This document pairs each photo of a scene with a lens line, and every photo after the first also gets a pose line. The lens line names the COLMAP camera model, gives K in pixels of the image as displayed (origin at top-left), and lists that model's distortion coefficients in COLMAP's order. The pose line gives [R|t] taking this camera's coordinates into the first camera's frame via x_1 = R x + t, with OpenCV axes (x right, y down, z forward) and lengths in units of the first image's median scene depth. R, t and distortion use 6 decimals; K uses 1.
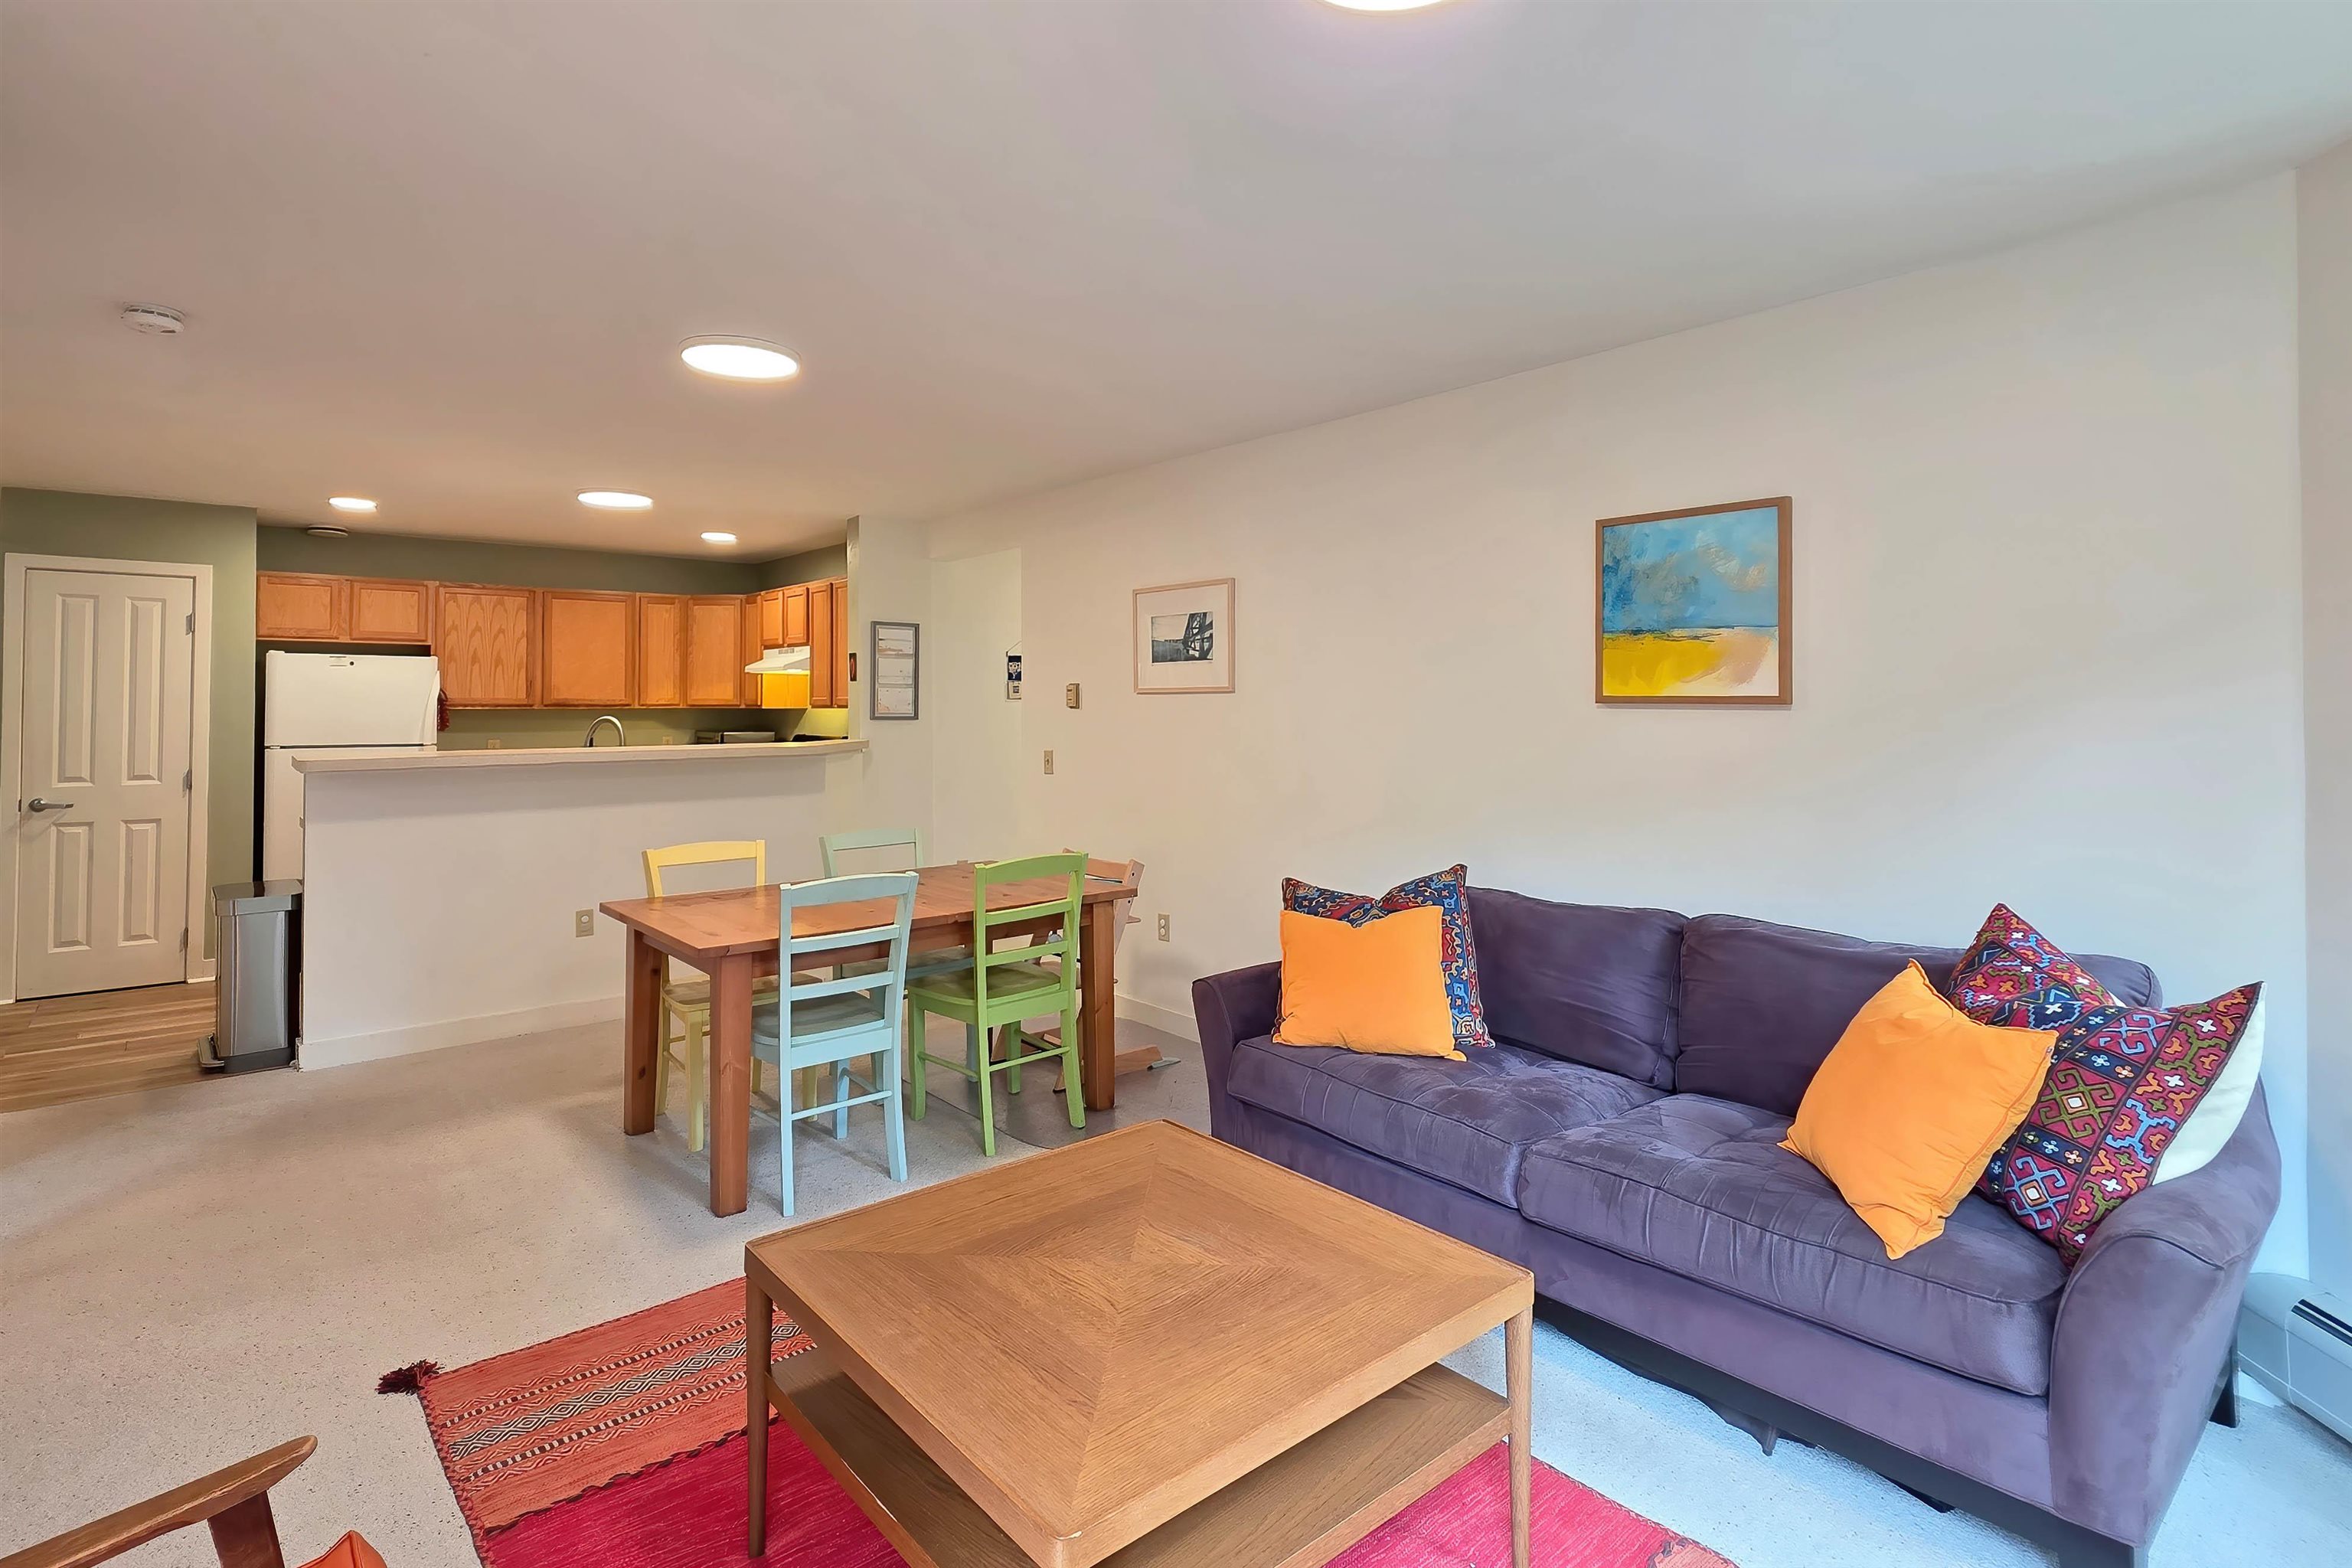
lens RADIAL K [[1168.0, 0, 1174.9], [0, 1168.0, 686.9], [0, 0, 1]] dist [0.003127, 0.000756]
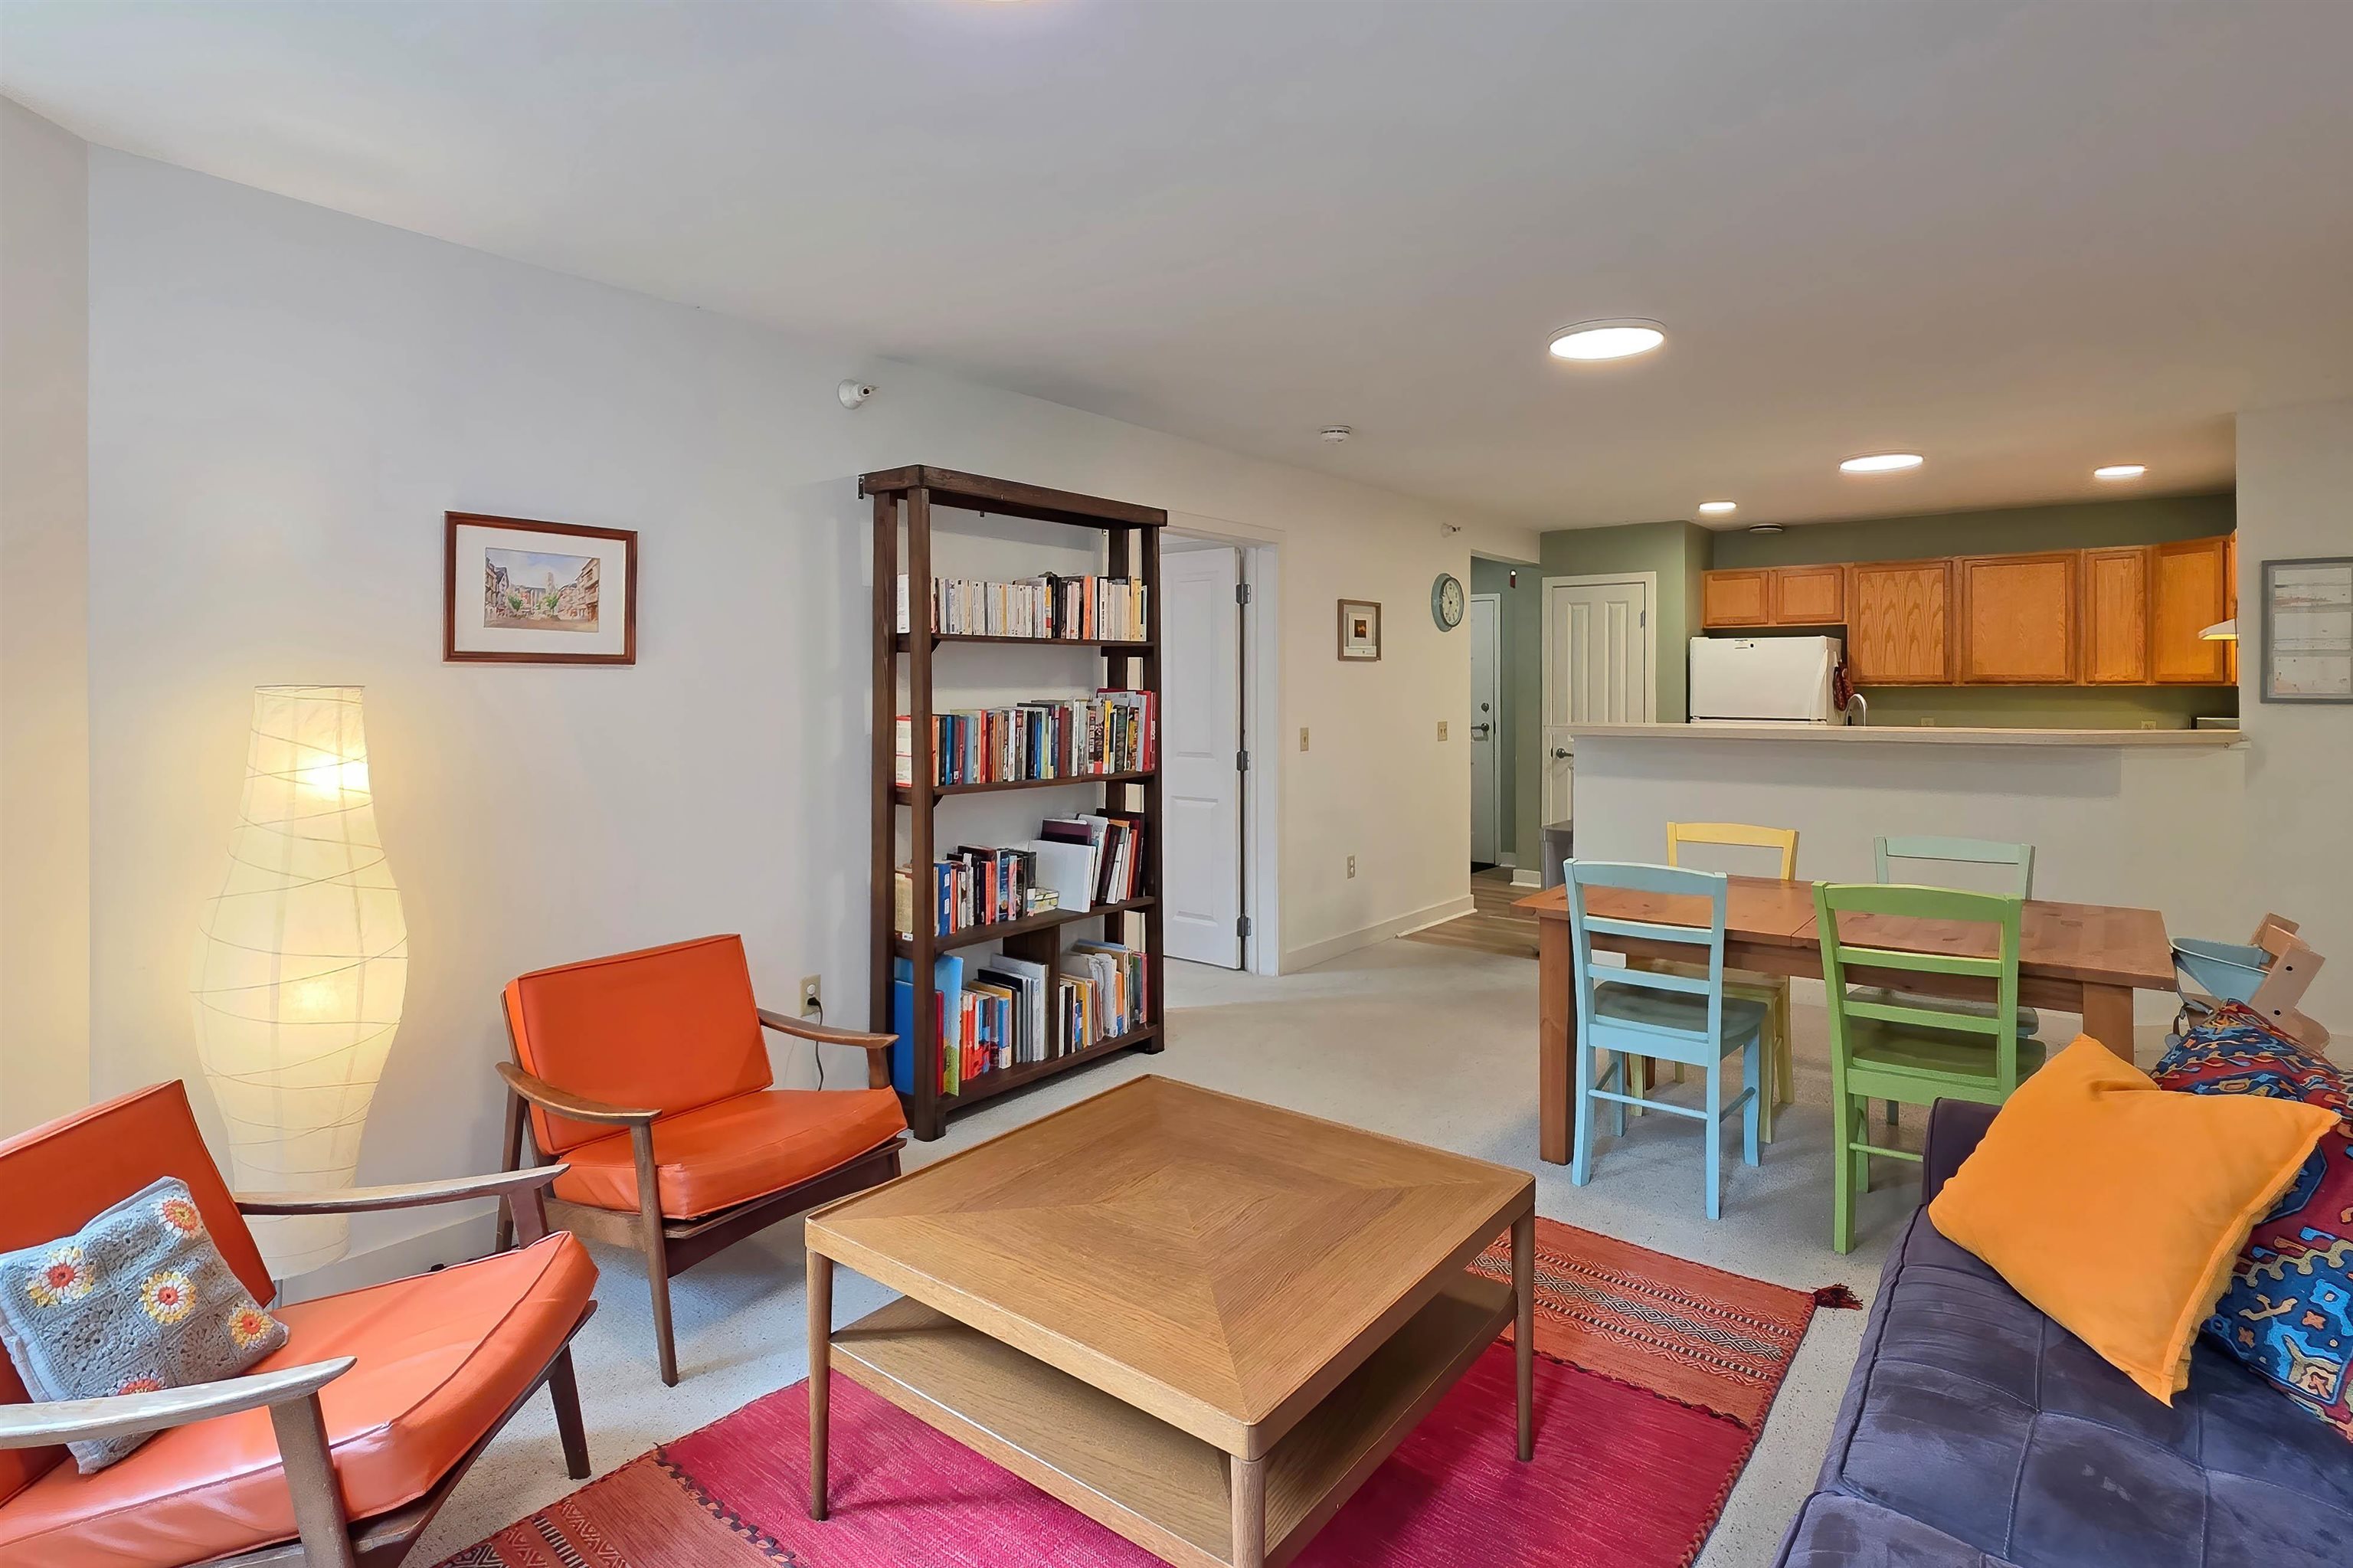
lens RADIAL K [[1168.5, 0, 1175.4], [0, 1168.5, 686.9], [0, 0, 1]] dist [0.003127, 0.000756]
pose [[0.204363, 0.003316, -0.978890, 0.883991], [0.016767, 0.999836, 0.006887, 0.008686], [0.978752, -0.017820, 0.204273, 0.676641]]
